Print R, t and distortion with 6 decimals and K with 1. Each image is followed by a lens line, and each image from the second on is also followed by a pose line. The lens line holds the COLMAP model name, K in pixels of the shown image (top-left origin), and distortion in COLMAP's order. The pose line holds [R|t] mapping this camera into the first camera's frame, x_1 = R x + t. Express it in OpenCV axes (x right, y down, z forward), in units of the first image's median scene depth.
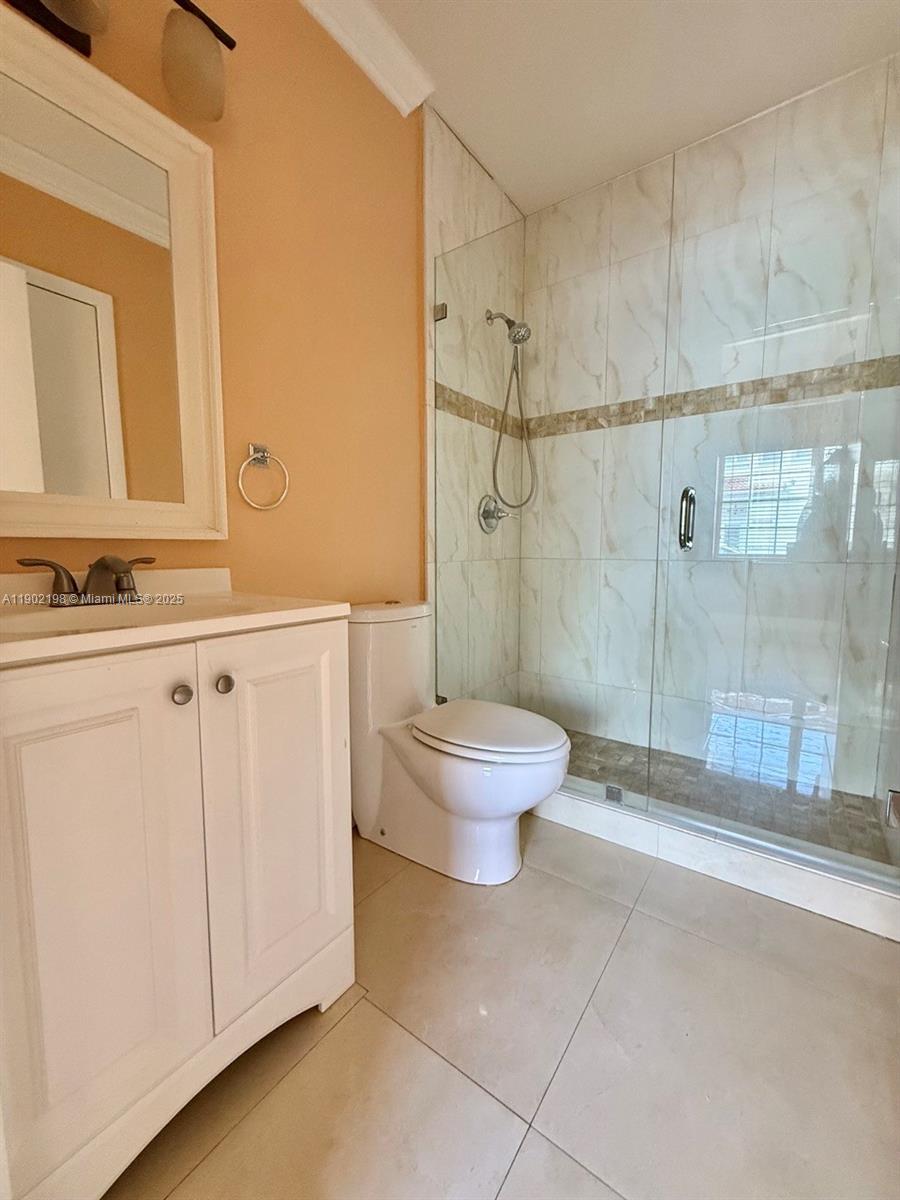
lens RADIAL K [[489.1, 0, 448.7], [0, 489.1, 600.1], [0, 0, 1]] dist [0.001631, 0.000019]
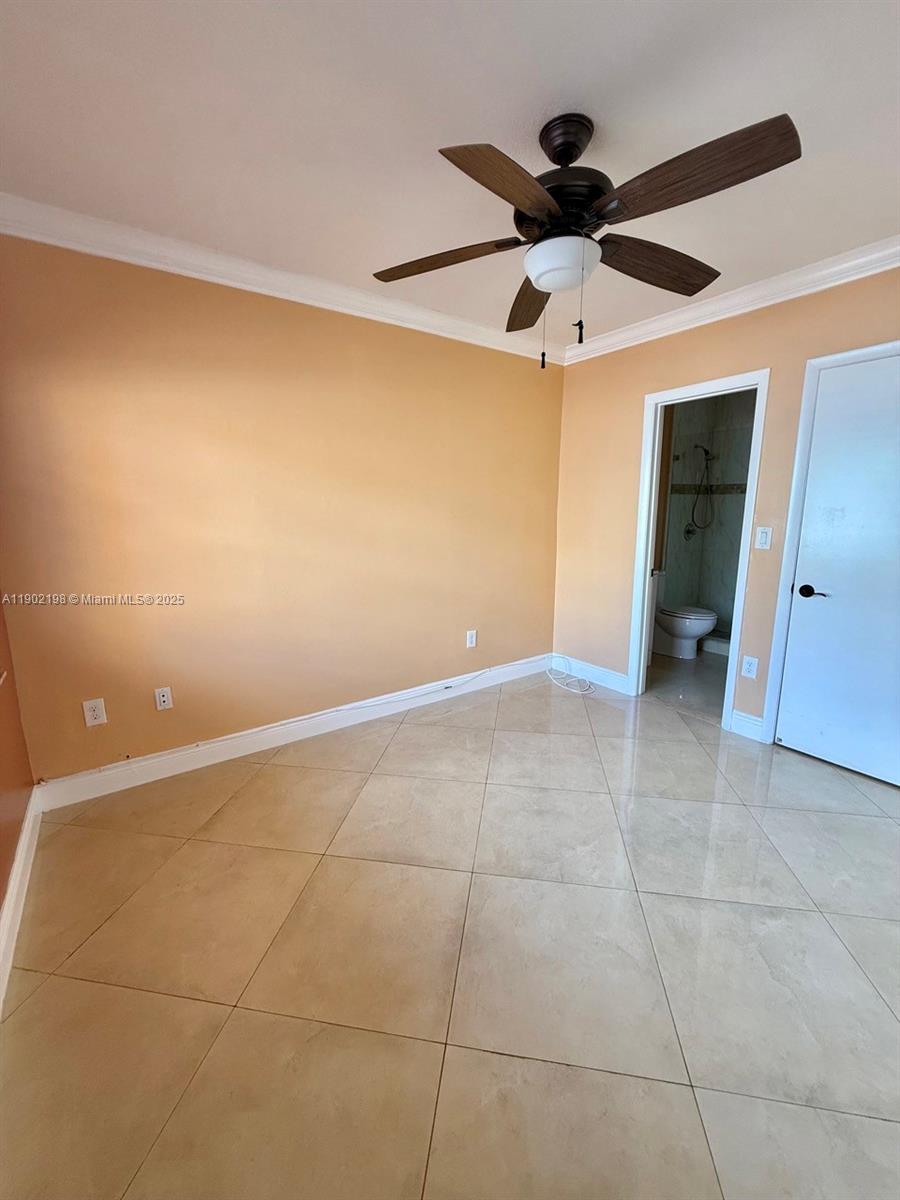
lens RADIAL K [[489.1, 0, 457.5], [0, 489.1, 603.9], [0, 0, 1]] dist [0.001631, 0.000019]
pose [[0.954796, 0.052697, -0.292553, -0.261845], [-0.023987, 0.994610, 0.100872, -0.048714], [0.296292, -0.089294, 0.950914, -1.501522]]
